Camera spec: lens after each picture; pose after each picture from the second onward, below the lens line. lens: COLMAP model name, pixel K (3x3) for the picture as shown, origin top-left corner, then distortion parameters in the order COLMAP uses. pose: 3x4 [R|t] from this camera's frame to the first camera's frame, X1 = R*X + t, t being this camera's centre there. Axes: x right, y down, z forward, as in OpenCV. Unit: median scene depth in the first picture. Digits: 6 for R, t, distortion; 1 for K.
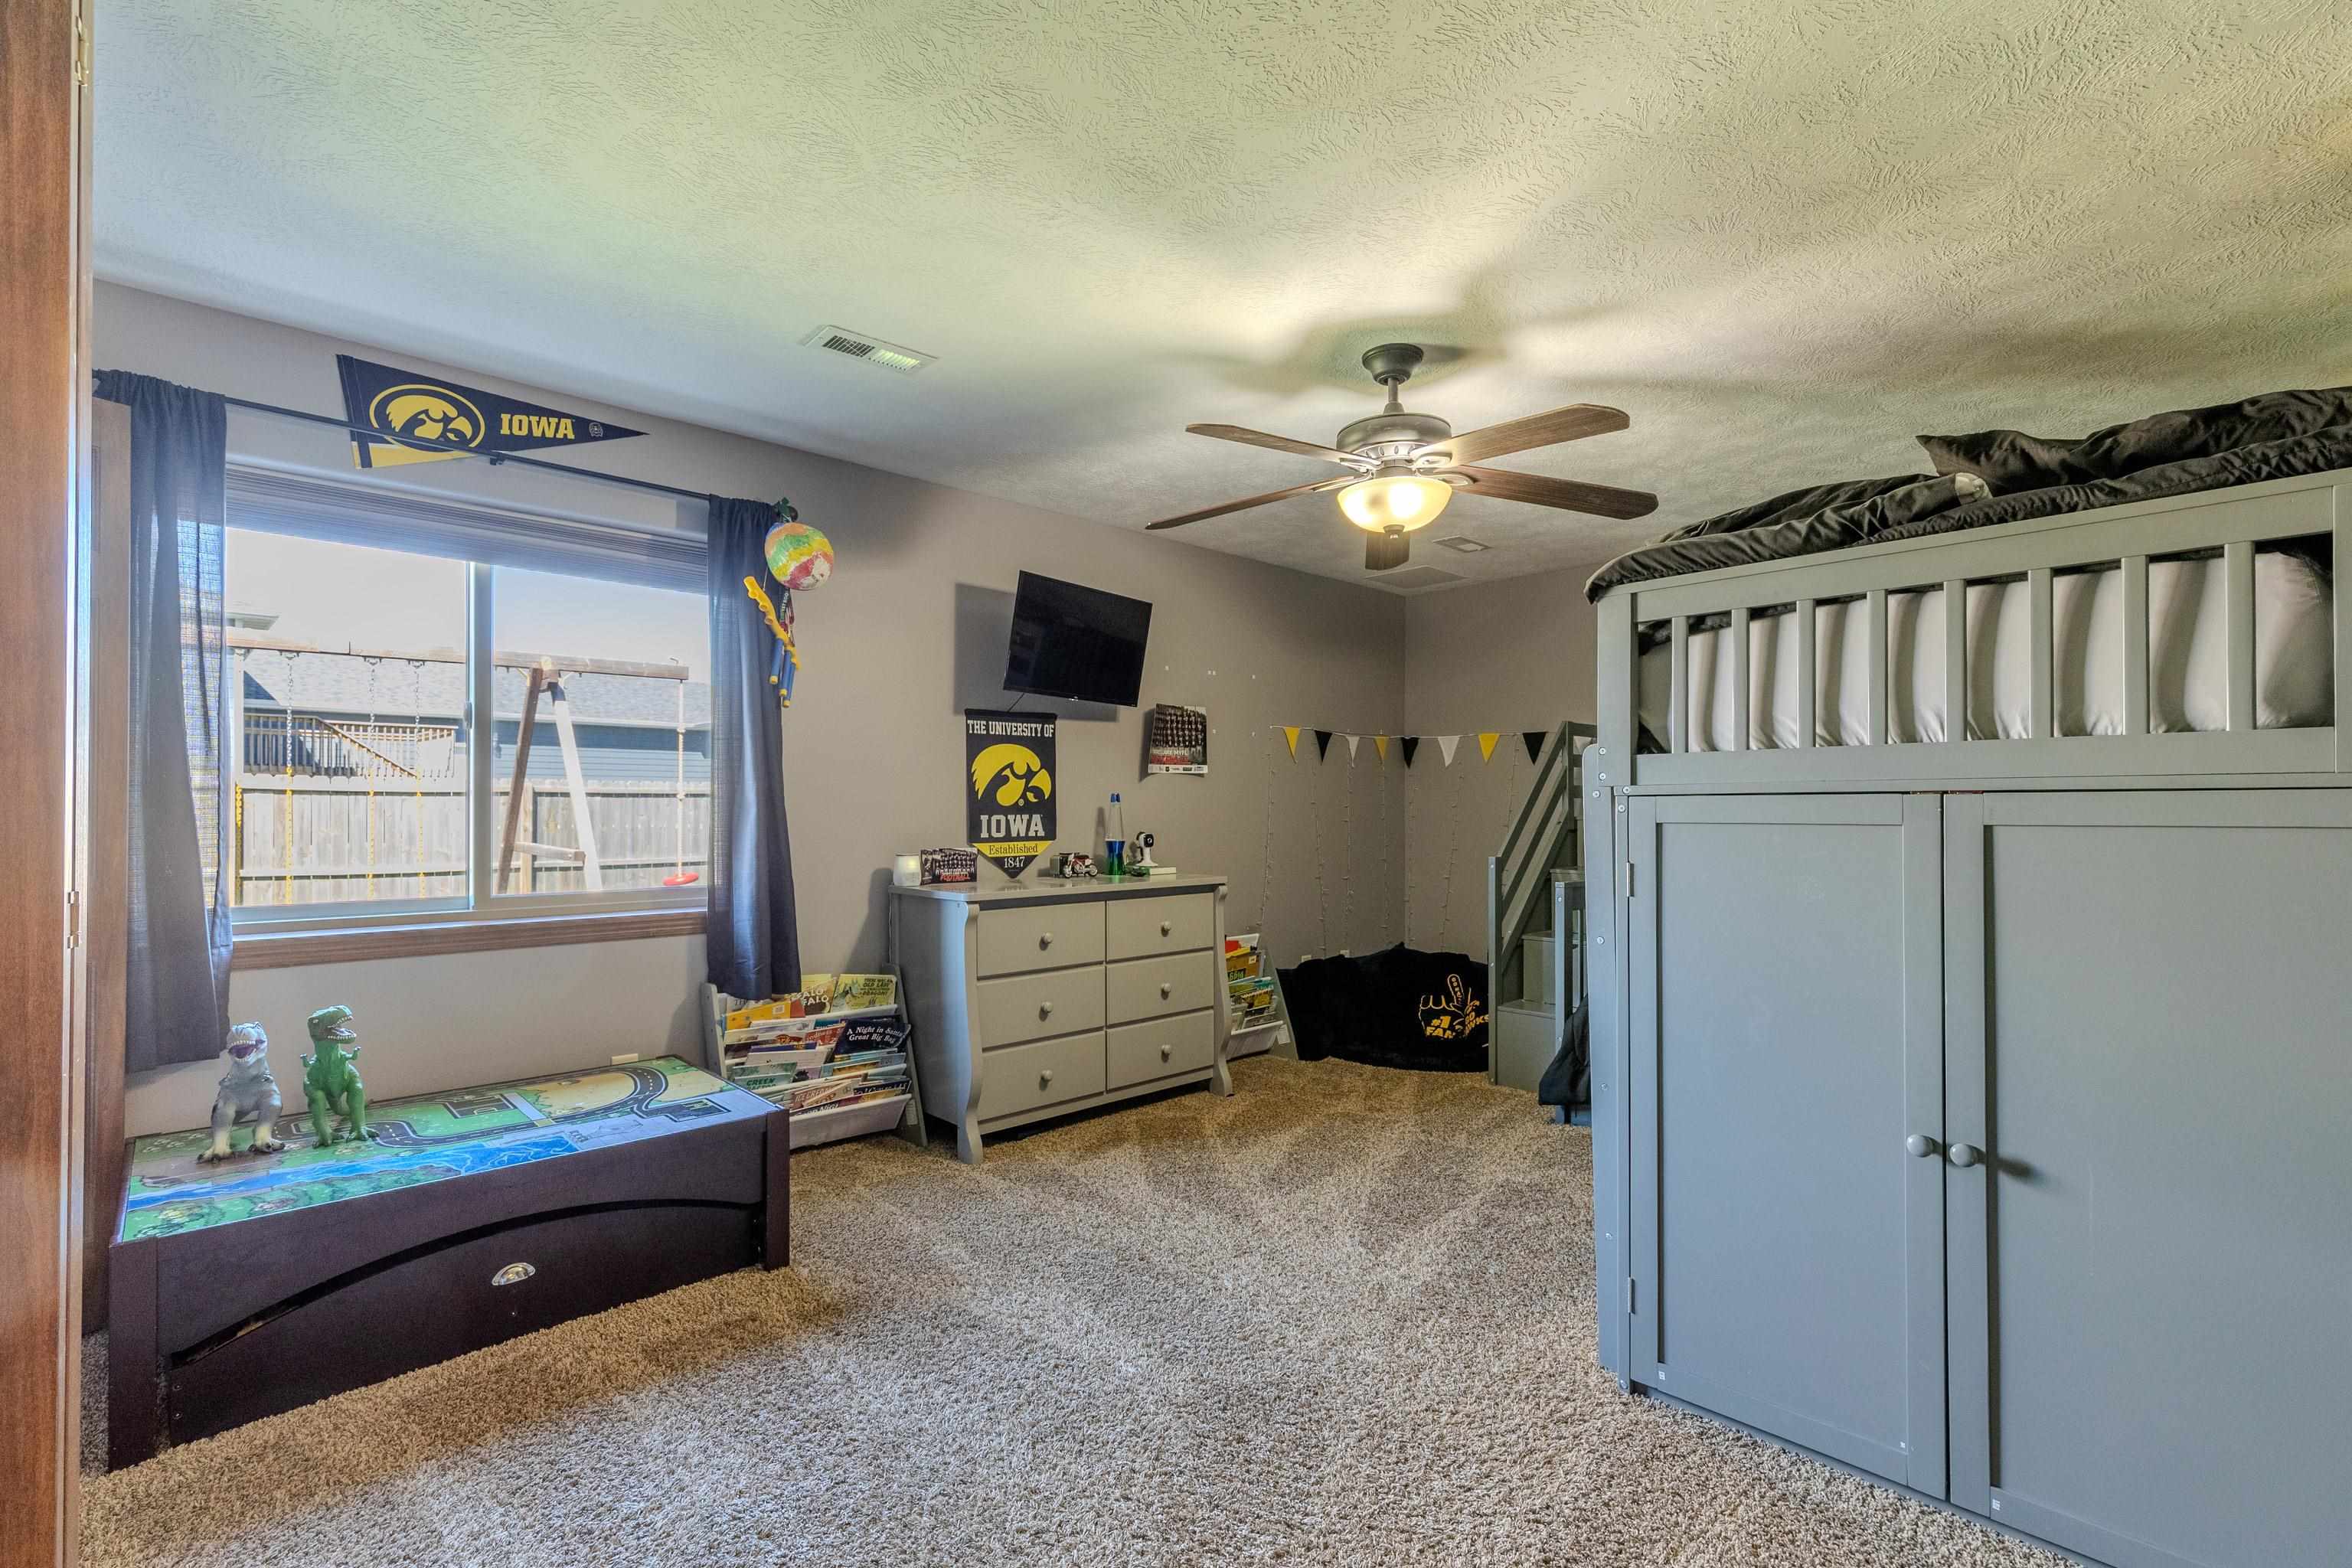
lens RADIAL K [[1072.0, 0, 1194.7], [0, 1072.0, 805.2], [0, 0, 1]] dist [0.005630, -0.000898]
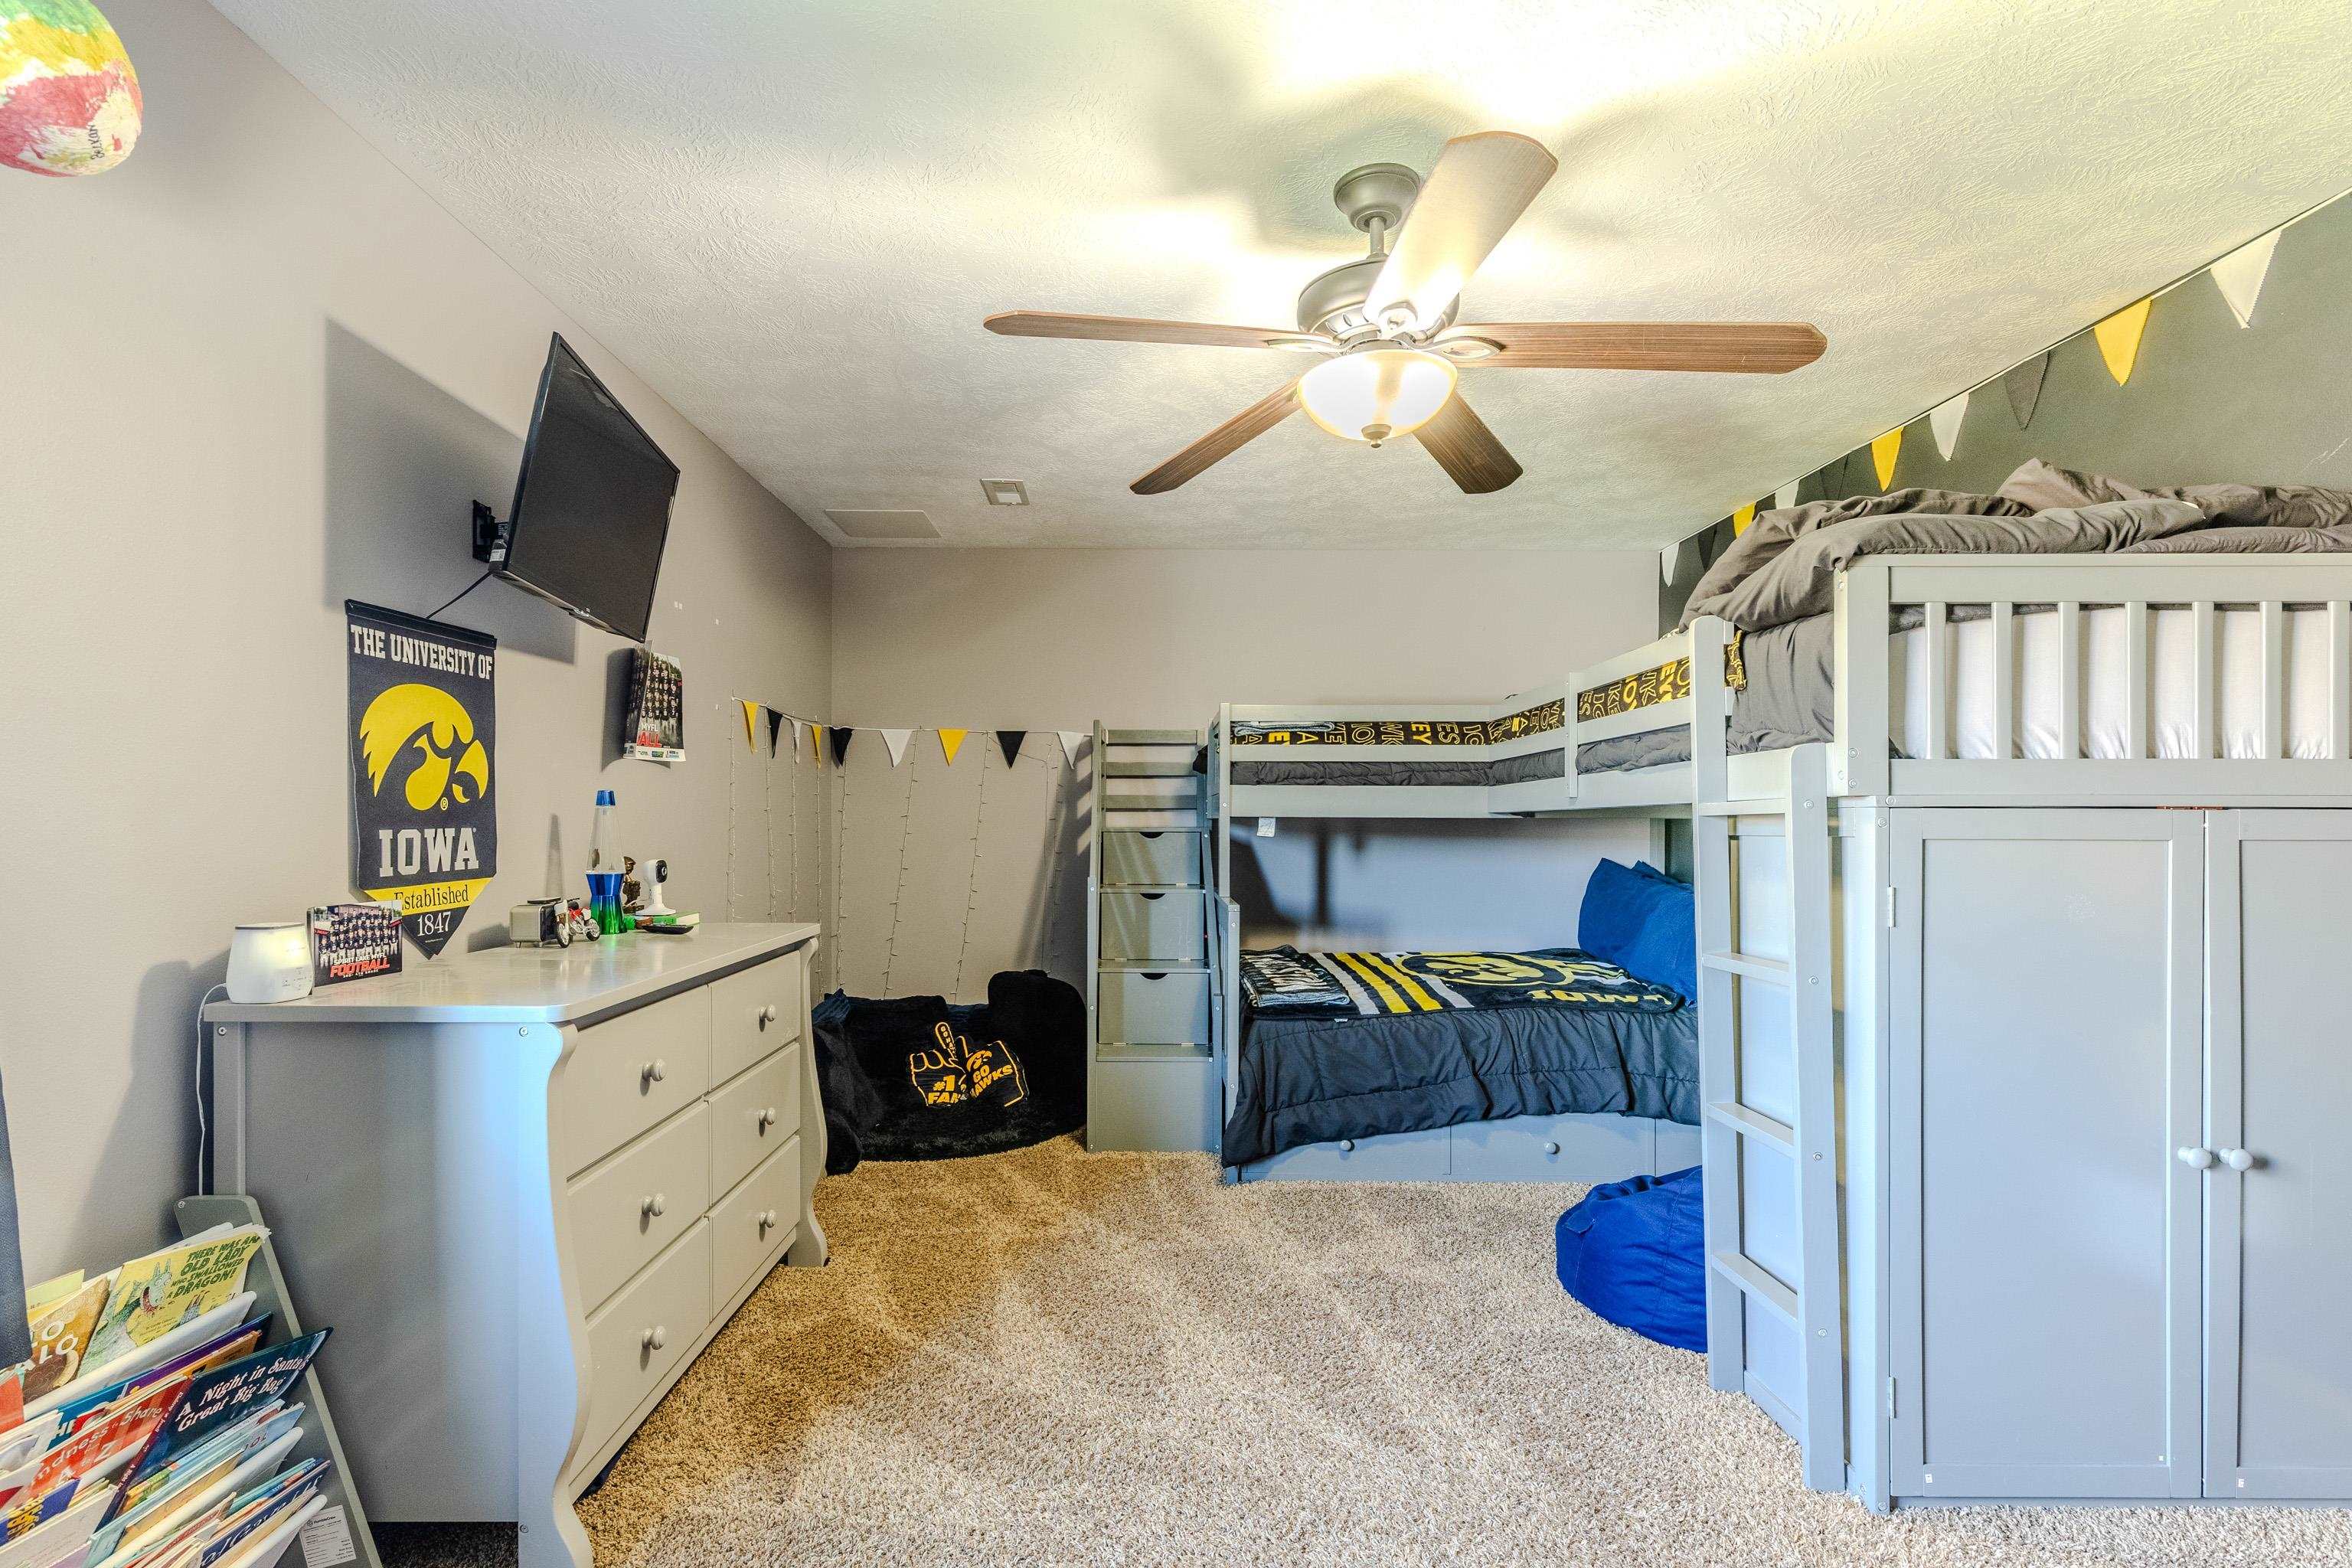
lens RADIAL K [[1072.0, 0, 1158.9], [0, 1072.0, 830.6], [0, 0, 1]] dist [0.005630, -0.000898]
pose [[0.691017, -0.004327, 0.722826, -0.301391], [-0.006663, 0.999901, 0.012356, 0.001469], [-0.722808, -0.013354, 0.690920, 0.418526]]
